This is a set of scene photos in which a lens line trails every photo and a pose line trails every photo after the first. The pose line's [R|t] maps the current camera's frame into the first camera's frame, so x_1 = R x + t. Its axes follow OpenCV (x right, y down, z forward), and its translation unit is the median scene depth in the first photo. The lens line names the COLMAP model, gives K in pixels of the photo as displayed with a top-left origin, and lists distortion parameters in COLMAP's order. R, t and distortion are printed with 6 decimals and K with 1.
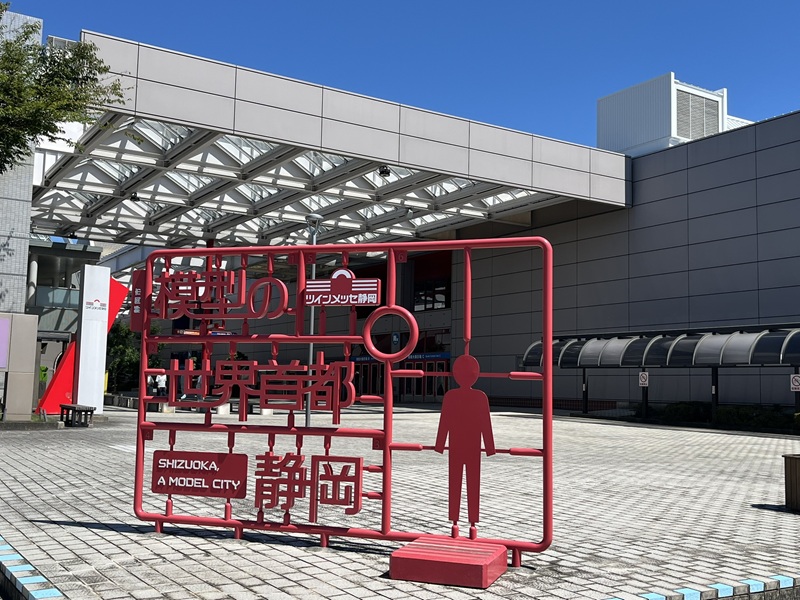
lens RADIAL K [[869.9, 0, 384.8], [0, 869.9, 308.4], [0, 0, 1]] dist [0.068271, 0.000000]
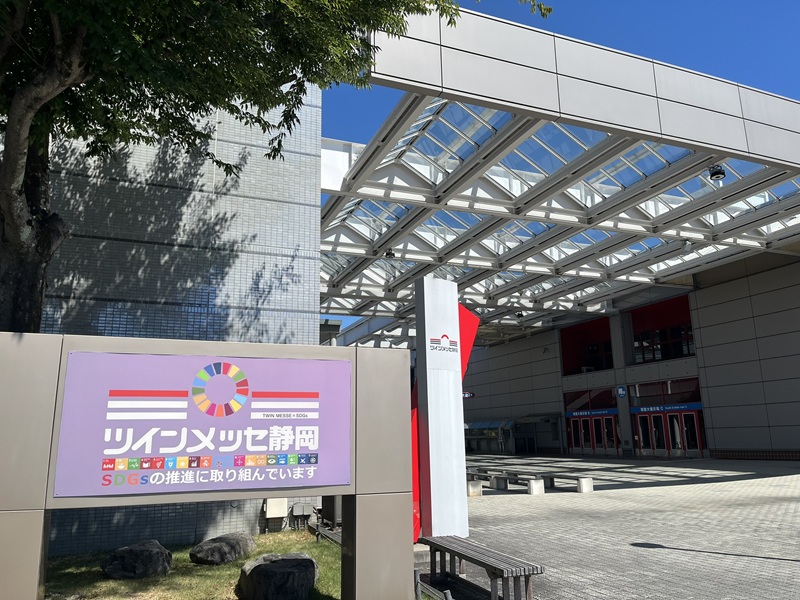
lens RADIAL K [[609.2, 0, 398.4], [0, 609.2, 293.9], [0, 0, 1]] dist [0.068313, -0.002413]
pose [[0.984521, -0.081490, -0.155171, -0.148392], [0.059733, 0.988341, -0.140049, 0.009294], [0.164775, 0.128612, 0.977910, 0.299901]]
